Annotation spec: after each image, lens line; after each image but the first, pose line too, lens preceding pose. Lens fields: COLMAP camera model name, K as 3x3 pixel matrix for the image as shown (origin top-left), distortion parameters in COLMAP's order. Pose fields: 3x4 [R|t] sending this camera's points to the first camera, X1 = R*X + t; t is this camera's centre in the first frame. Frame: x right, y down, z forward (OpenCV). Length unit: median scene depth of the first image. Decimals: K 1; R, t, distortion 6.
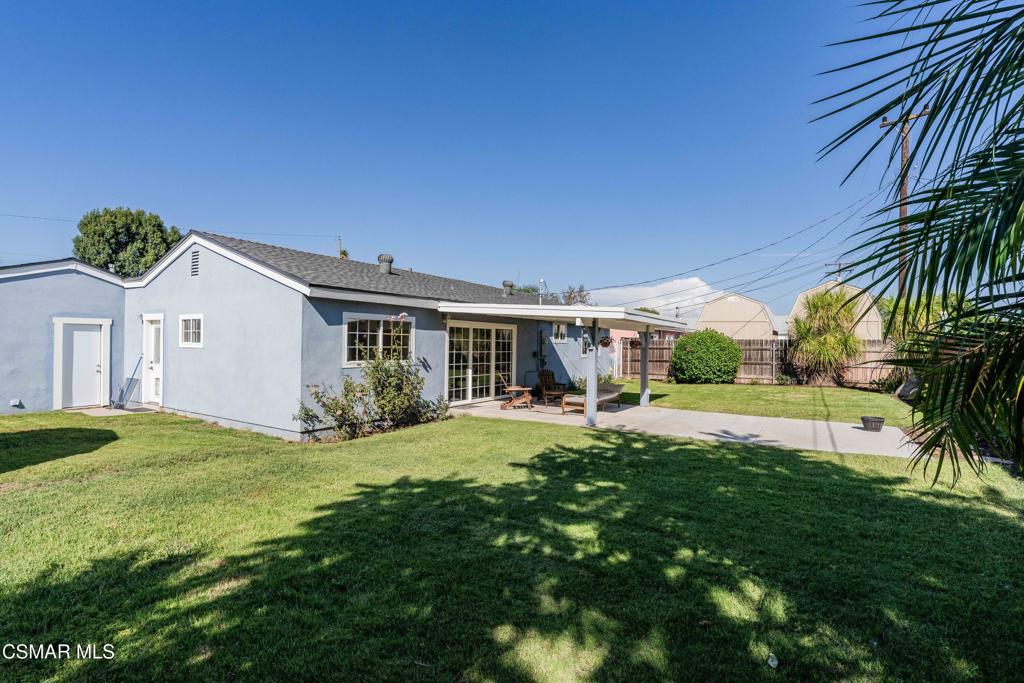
lens RADIAL K [[491.0, 0, 512.0], [0, 491.0, 341.5], [0, 0, 1]] dist [0.000383, 0.000094]
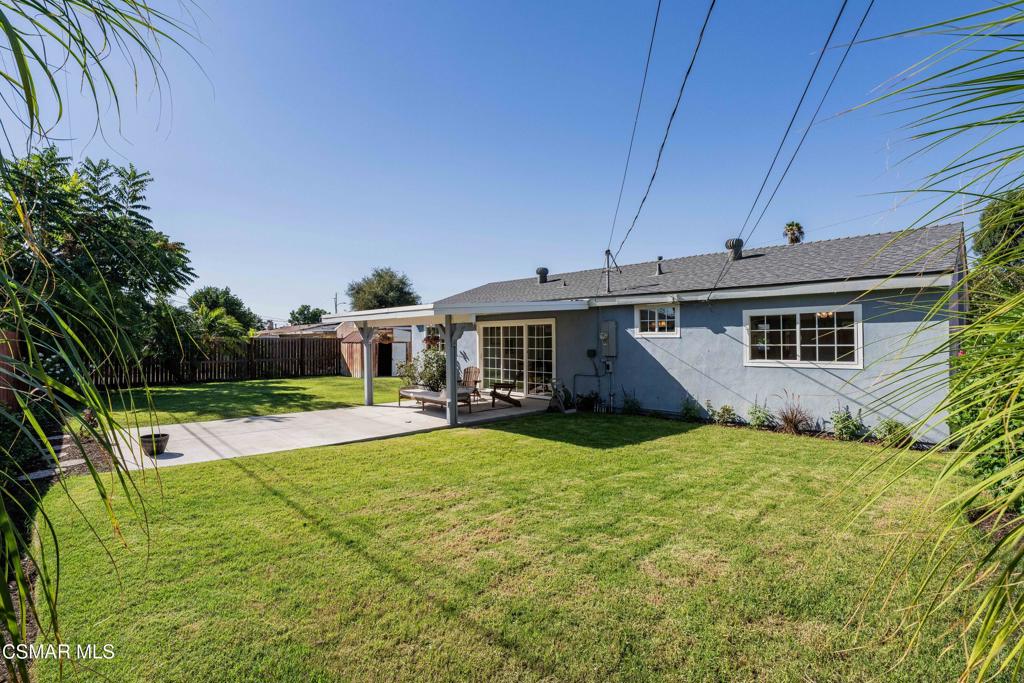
lens RADIAL K [[475.3, 0, 509.1], [0, 475.3, 336.8], [0, 0, 1]] dist [-0.070914, 0.023574]
pose [[-0.236503, -0.021994, -0.971382, 0.980356], [-0.002068, 0.999753, -0.022133, 0.020243], [0.971629, -0.003226, -0.236490, 1.298652]]
